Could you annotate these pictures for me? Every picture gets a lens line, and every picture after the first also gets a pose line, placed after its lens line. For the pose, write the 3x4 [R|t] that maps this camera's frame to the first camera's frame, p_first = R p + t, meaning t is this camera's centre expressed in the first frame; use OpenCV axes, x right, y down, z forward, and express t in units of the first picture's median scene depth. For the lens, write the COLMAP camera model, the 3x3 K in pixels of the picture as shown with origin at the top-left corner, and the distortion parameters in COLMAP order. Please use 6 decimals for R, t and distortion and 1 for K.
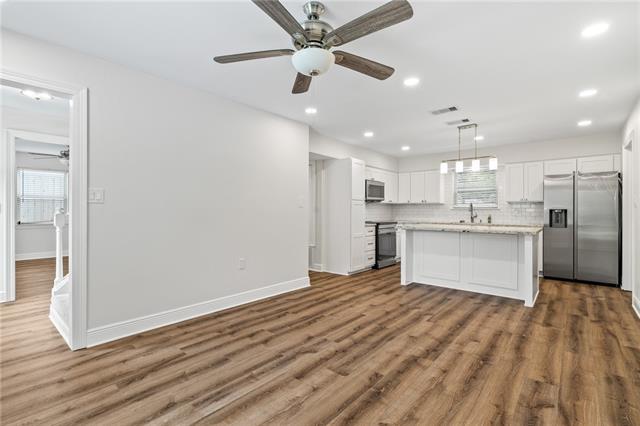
lens RADIAL K [[306.1, 0, 318.4], [0, 306.1, 213.3], [0, 0, 1]] dist [-0.003791, -0.000981]
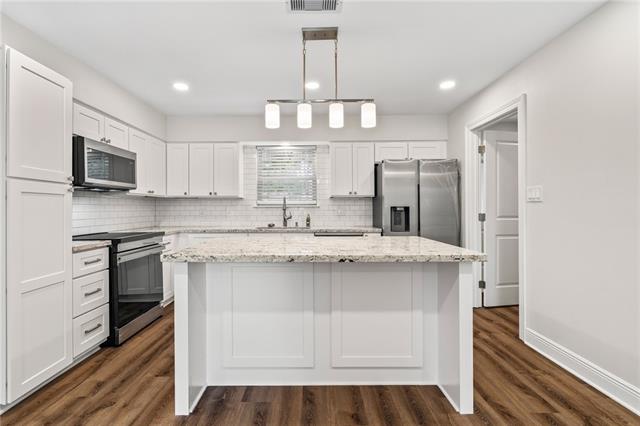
lens RADIAL K [[306.1, 0, 315.8], [0, 306.1, 212.7], [0, 0, 1]] dist [-0.003791, -0.000981]
pose [[0.761098, -0.012270, 0.648520, 0.132575], [0.009459, 0.999925, 0.007818, -0.005586], [-0.648567, 0.000184, 0.761157, 0.499510]]
